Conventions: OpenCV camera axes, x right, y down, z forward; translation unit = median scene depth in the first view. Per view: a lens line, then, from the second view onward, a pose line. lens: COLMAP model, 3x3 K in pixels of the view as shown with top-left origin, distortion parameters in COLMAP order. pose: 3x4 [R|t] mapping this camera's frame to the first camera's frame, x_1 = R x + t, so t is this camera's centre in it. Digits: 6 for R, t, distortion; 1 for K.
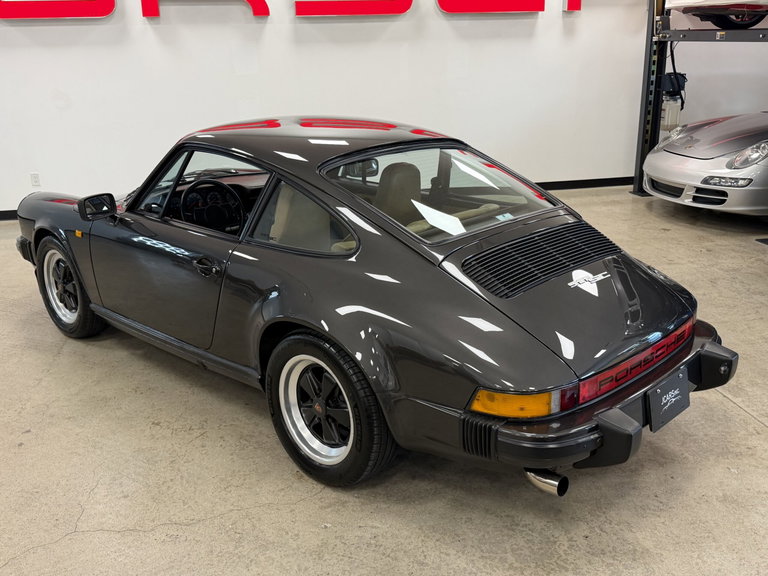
lens RADIAL K [[751.6, 0, 385.7], [0, 751.6, 289.9], [0, 0, 1]] dist [0.207977, -0.439740]
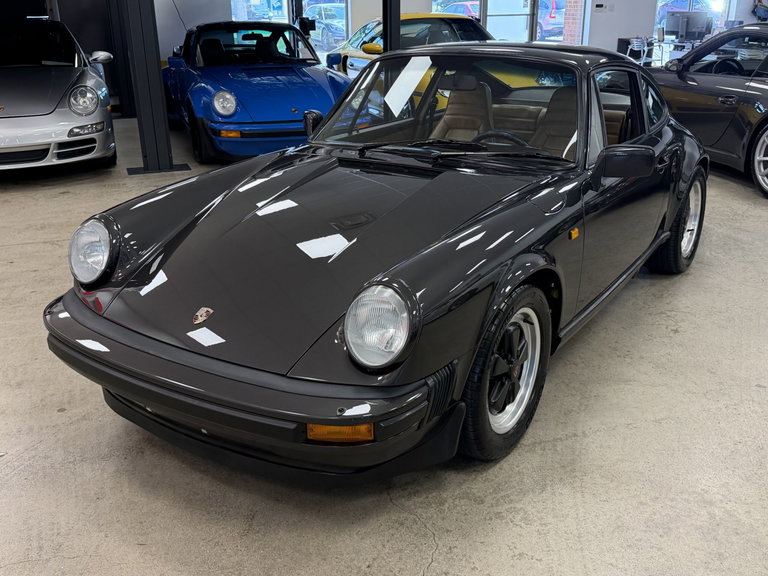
lens RADIAL K [[751.6, 0, 385.7], [0, 751.6, 289.9], [0, 0, 1]] dist [0.207977, -0.439740]
pose [[-0.181881, -0.333690, 0.924971, -0.922719], [0.317894, 0.870194, 0.376438, -0.308891], [-0.930518, 0.362509, -0.052194, 1.108170]]
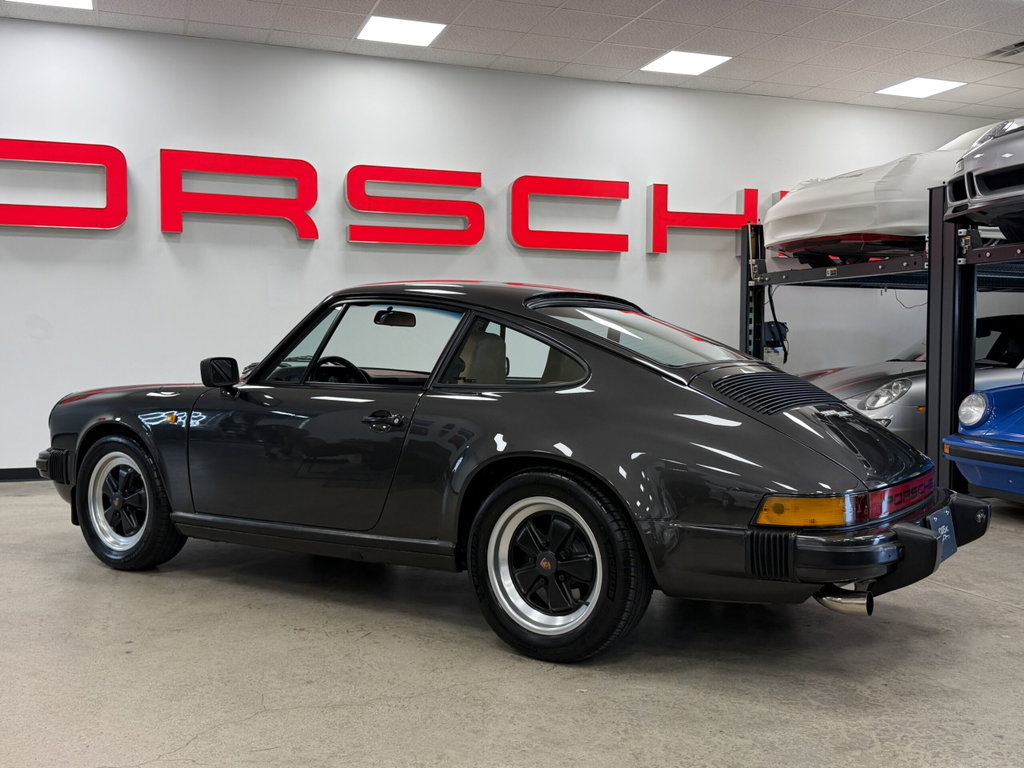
lens RADIAL K [[1002.1, 0, 514.3], [0, 1002.1, 386.5], [0, 0, 1]] dist [0.207977, -0.439740]
pose [[0.985489, 0.015754, 0.169004, -0.208027], [0.031532, 0.961360, -0.273484, 0.179348], [-0.166782, 0.274845, 0.946913, -0.067463]]
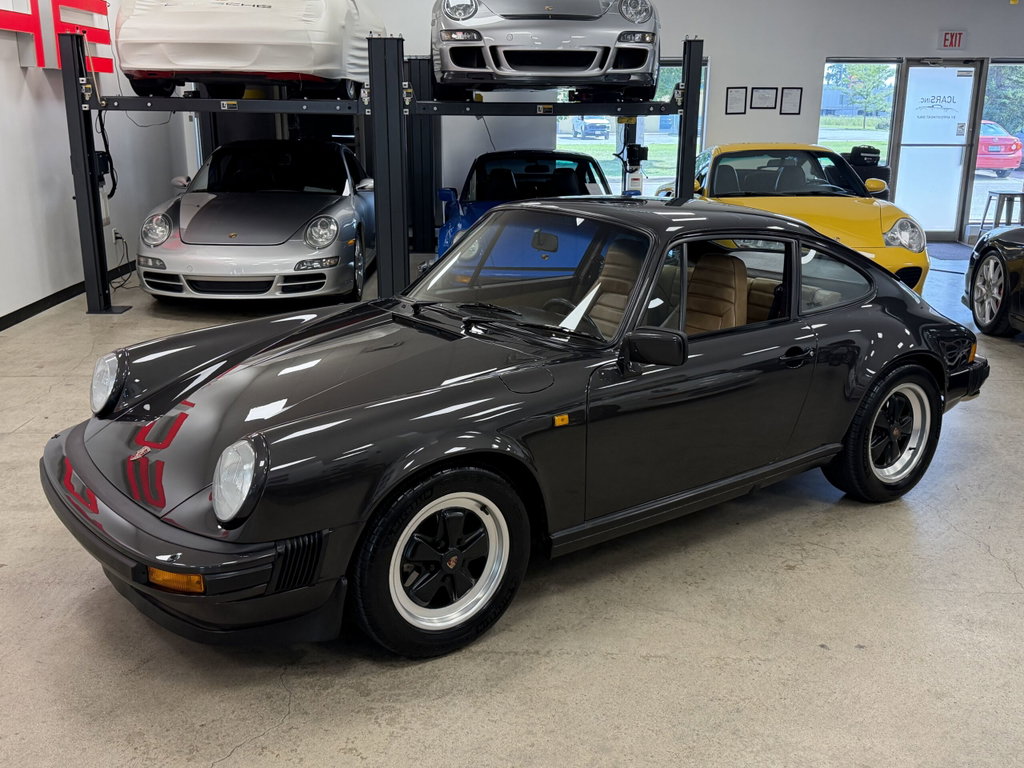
lens RADIAL K [[1002.1, 0, 514.3], [0, 1002.1, 386.5], [0, 0, 1]] dist [0.207977, -0.439740]
pose [[0.165886, -0.246513, 0.954837, -1.054227], [0.298275, 0.935442, 0.189686, -0.235971], [-0.939954, 0.253338, 0.228706, 0.772952]]
